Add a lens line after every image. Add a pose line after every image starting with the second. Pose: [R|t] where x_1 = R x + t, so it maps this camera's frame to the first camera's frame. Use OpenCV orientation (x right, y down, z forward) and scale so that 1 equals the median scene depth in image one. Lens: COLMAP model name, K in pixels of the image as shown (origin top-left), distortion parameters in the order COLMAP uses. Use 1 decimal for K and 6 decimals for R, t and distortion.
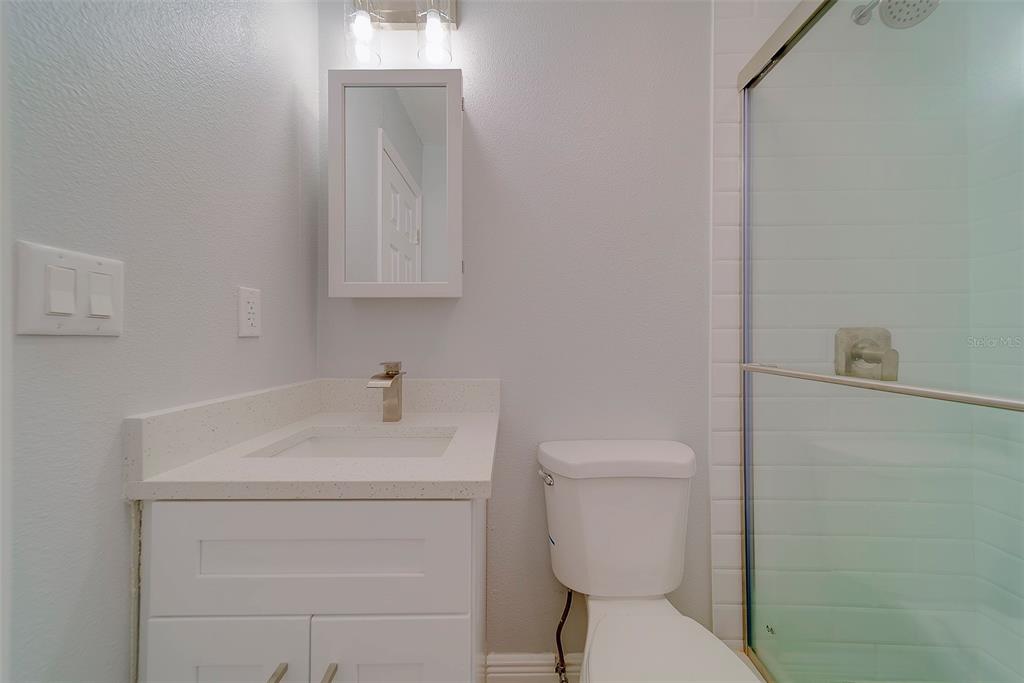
lens RADIAL K [[363.6, 0, 508.9], [0, 363.6, 343.7], [0, 0, 1]] dist [0.001321, 0.000067]
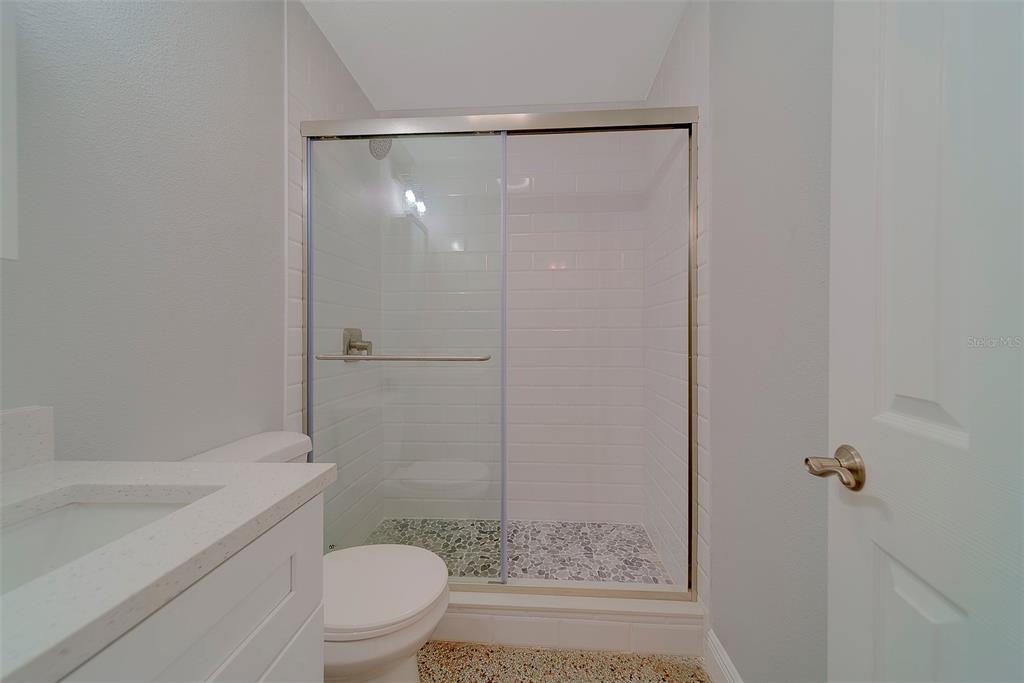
lens RADIAL K [[363.6, 0, 508.9], [0, 363.6, 343.7], [0, 0, 1]] dist [0.001321, 0.000067]
pose [[0.083877, -0.021662, 0.996241, -0.556128], [0.009373, 0.999737, 0.020949, -0.004571], [-0.996432, 0.007581, 0.084058, 0.198323]]
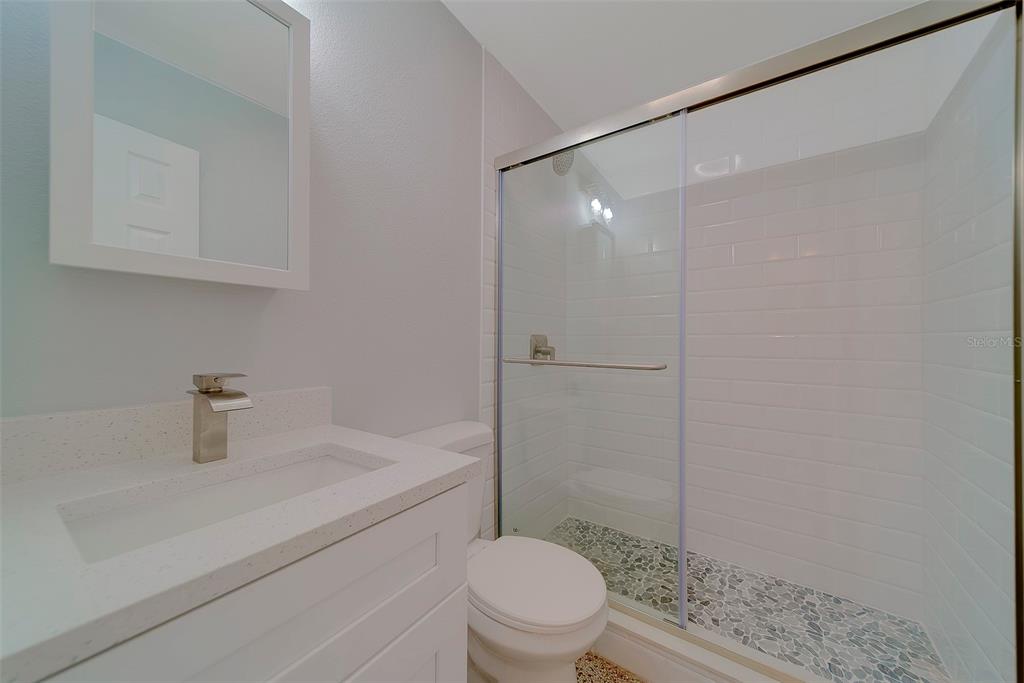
lens RADIAL K [[353.2, 0, 522.3], [0, 353.2, 344.9], [0, 0, 1]] dist [0.001834, 0.000053]
pose [[0.574998, -0.004412, 0.818143, -0.456440], [0.000933, 0.999988, 0.004737, -0.004335], [-0.818154, -0.001960, 0.574995, 0.104860]]
